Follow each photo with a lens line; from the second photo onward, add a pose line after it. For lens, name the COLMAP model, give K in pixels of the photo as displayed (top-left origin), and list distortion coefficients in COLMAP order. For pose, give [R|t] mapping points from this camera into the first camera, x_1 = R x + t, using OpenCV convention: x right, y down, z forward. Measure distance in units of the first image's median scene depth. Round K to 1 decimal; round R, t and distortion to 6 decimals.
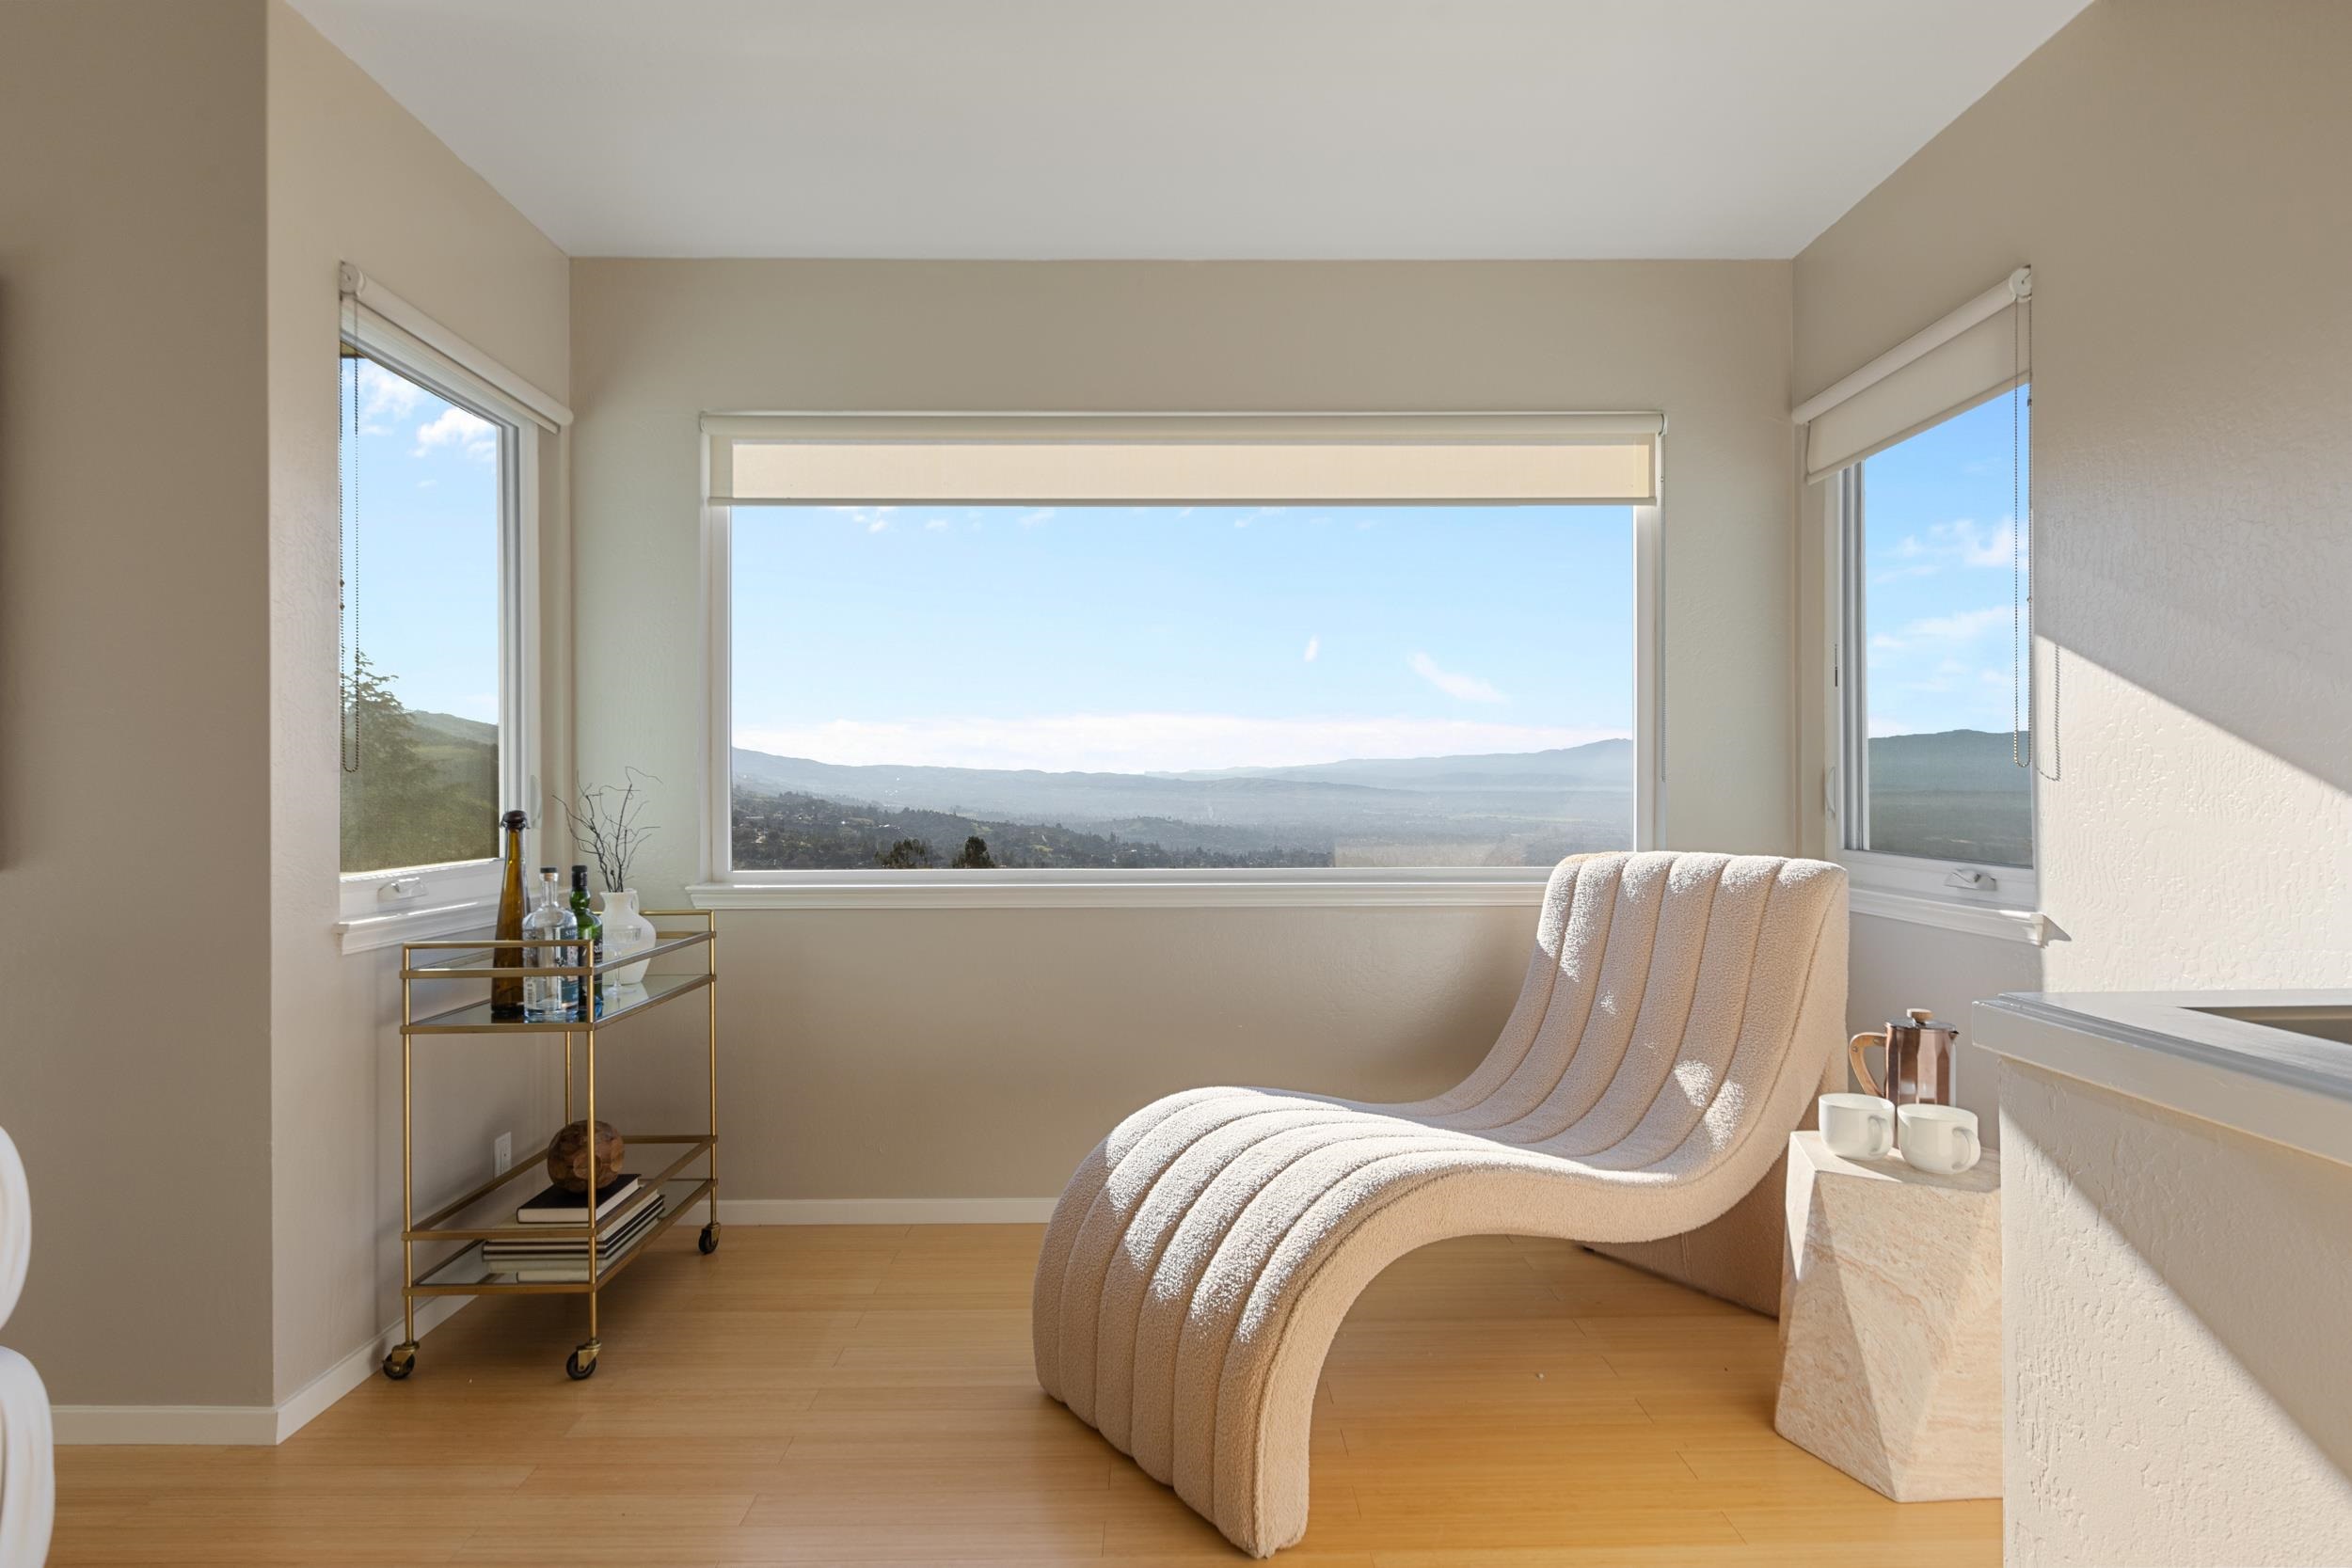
lens RADIAL K [[1372.7, 0, 1209.6], [0, 1372.7, 782.4], [0, 0, 1]] dist [0.006850, 0.003948]
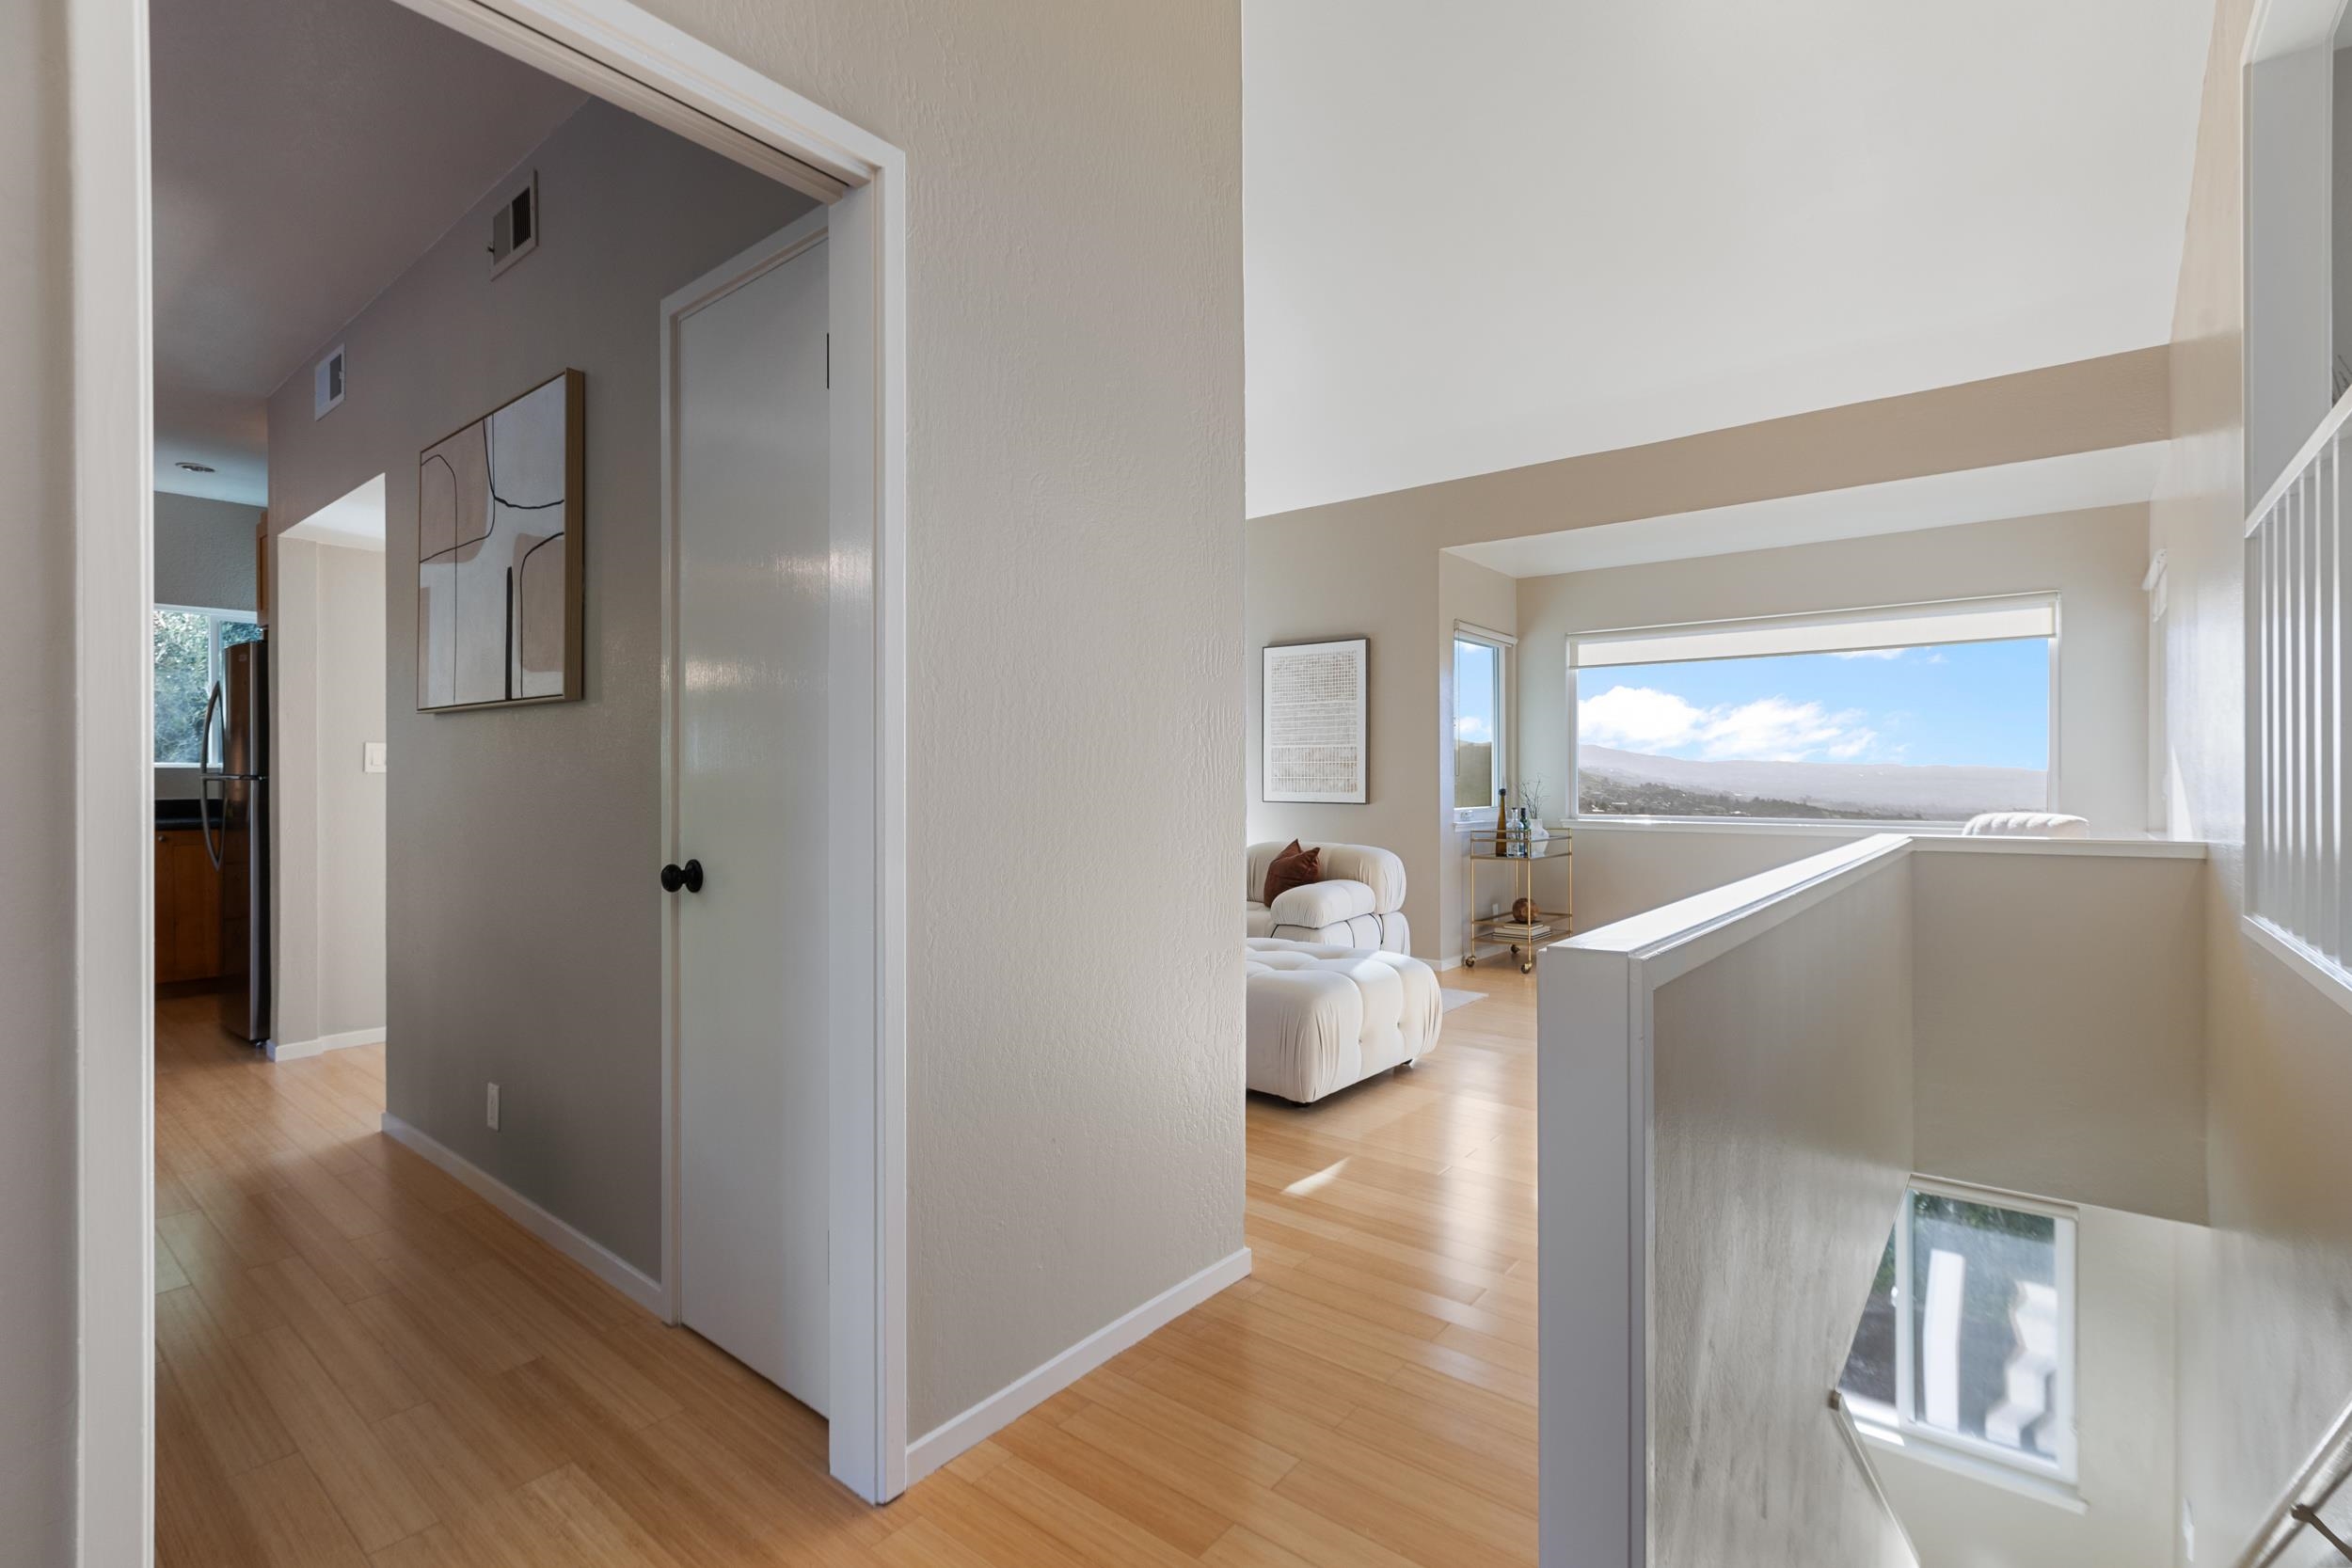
lens RADIAL K [[1071.6, 0, 1153.3], [0, 1071.6, 776.3], [0, 0, 1]] dist [0.000112, -0.002318]
pose [[0.744974, 0.001351, -0.667093, 0.499635], [-0.000134, 0.999998, 0.001876, -0.010586], [0.667094, -0.001308, 0.744972, -1.283341]]
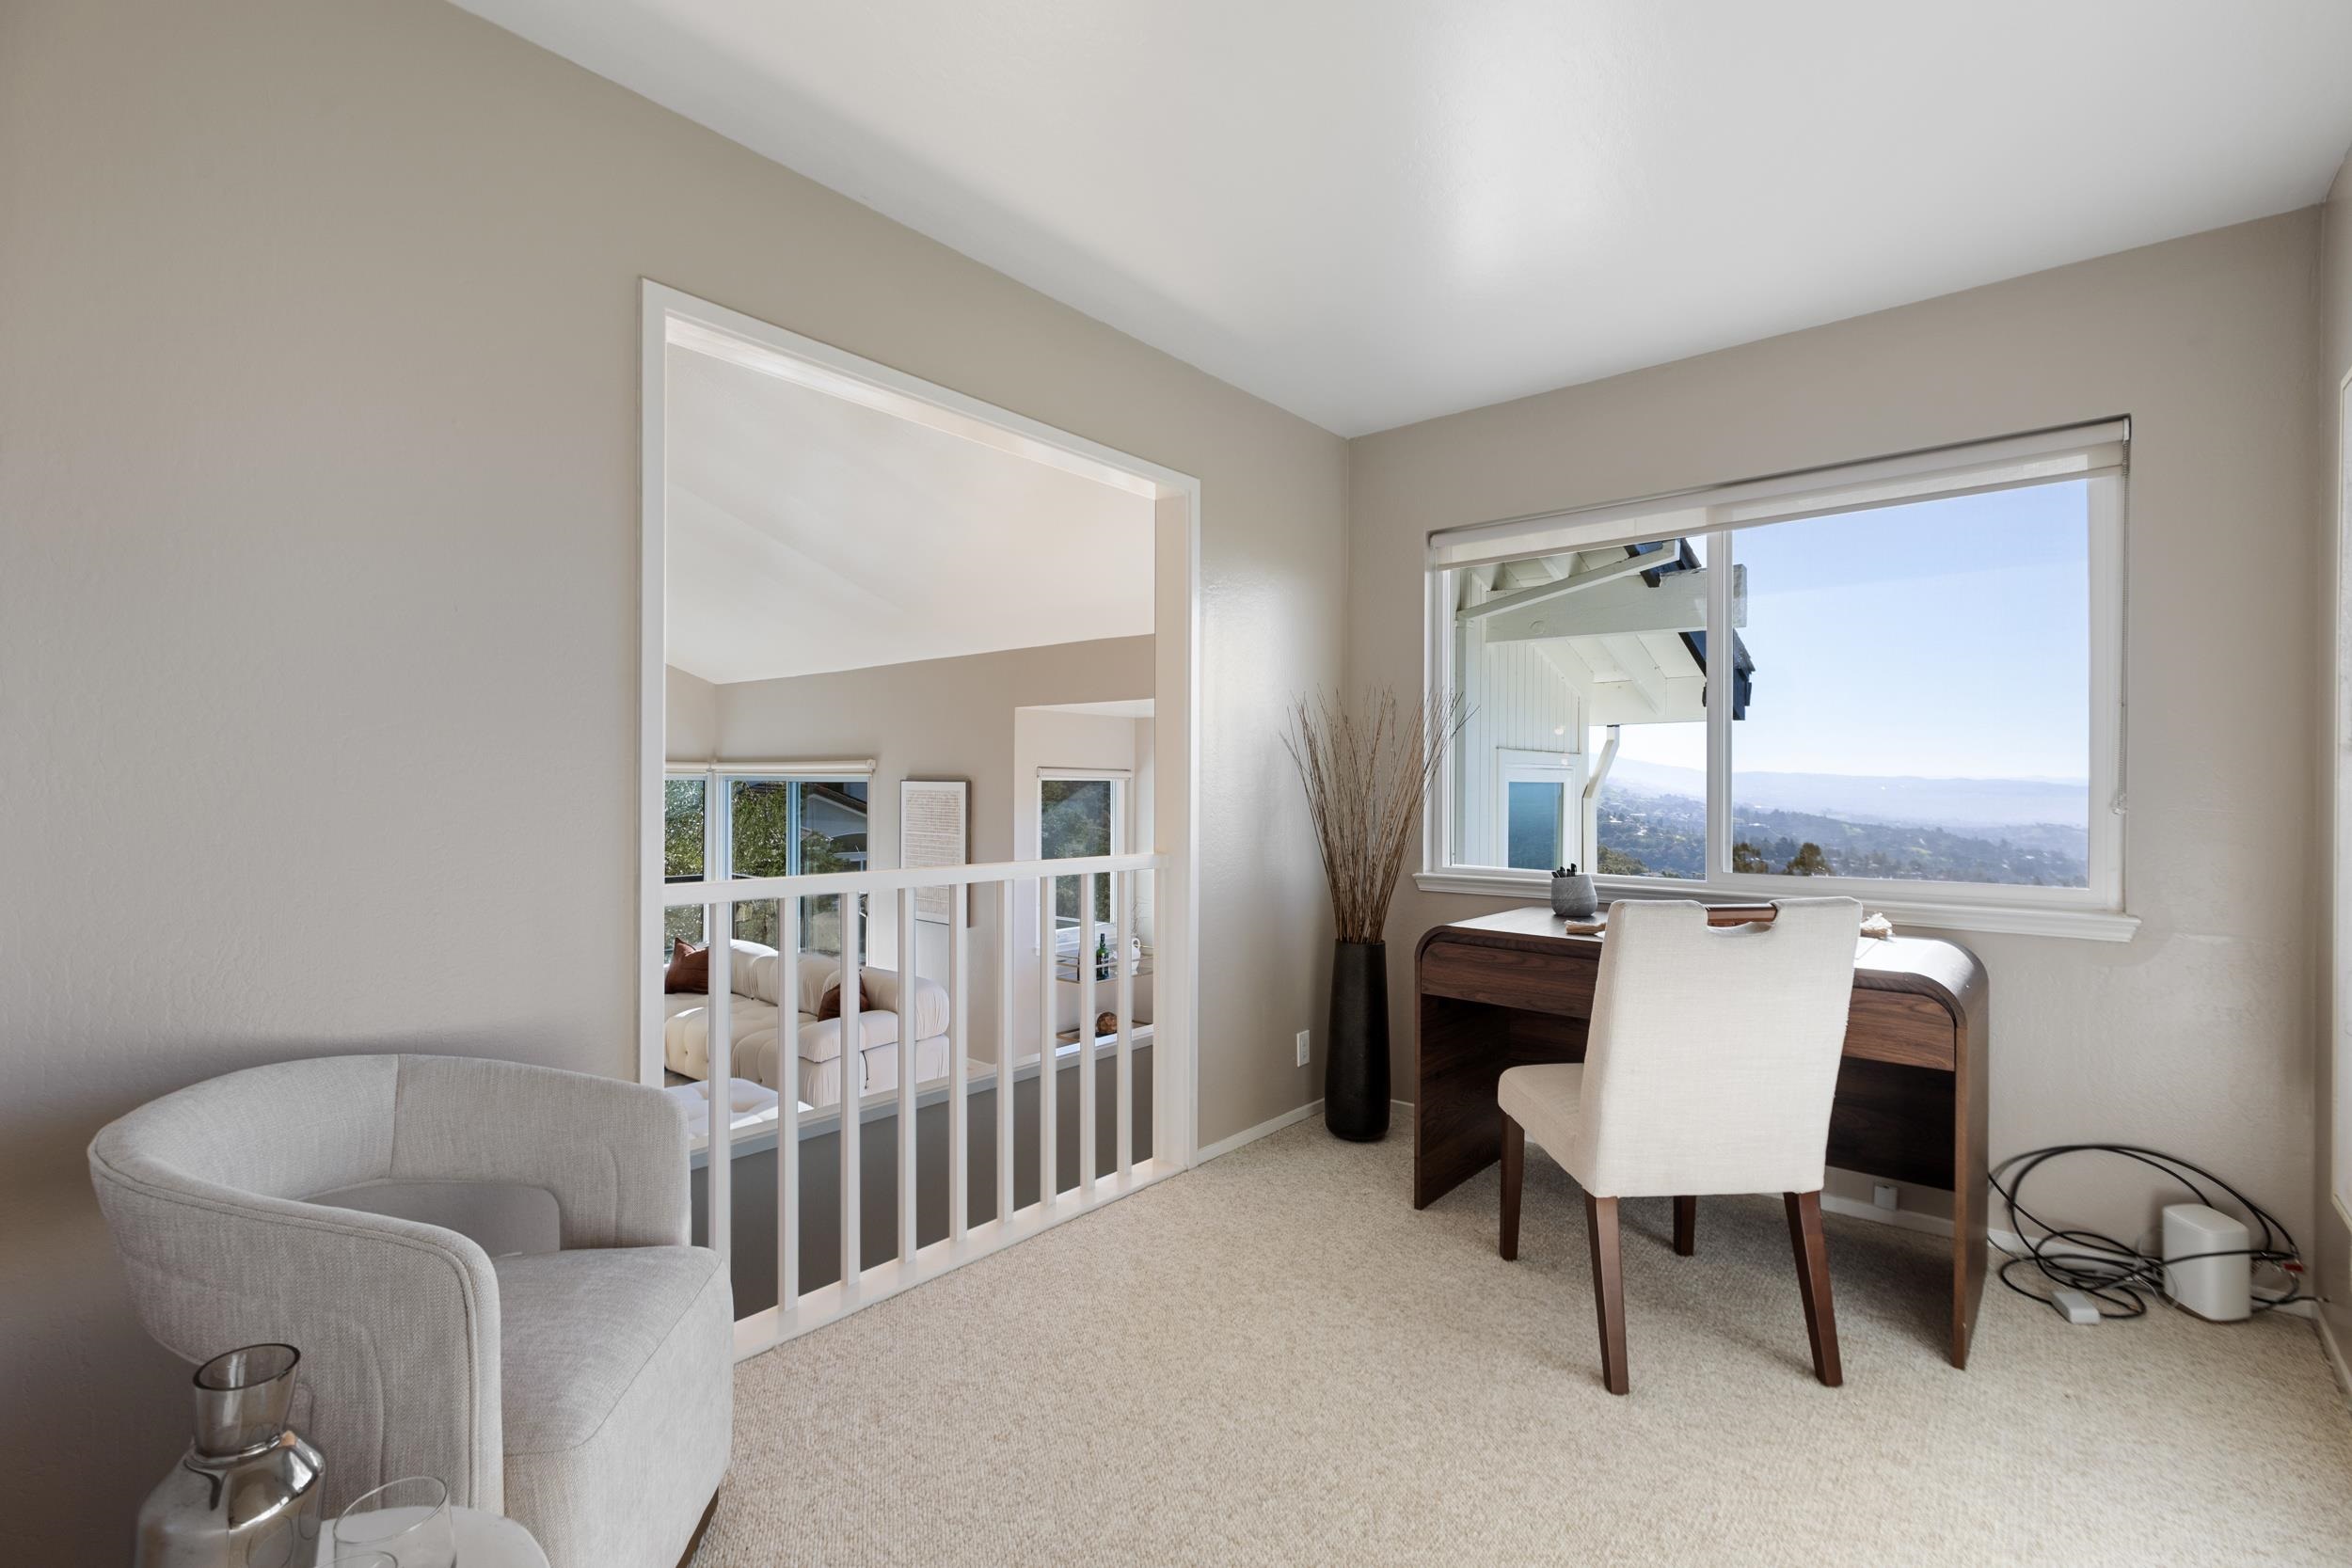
lens RADIAL K [[1071.6, 0, 1174.9], [0, 1071.6, 779.0], [0, 0, 1]] dist [0.000112, -0.002318]
pose [[0.744488, 0.005190, -0.667616, 1.472277], [-0.008757, 0.999960, -0.001993, -0.324115], [0.667578, 0.007330, 0.744504, -0.839822]]
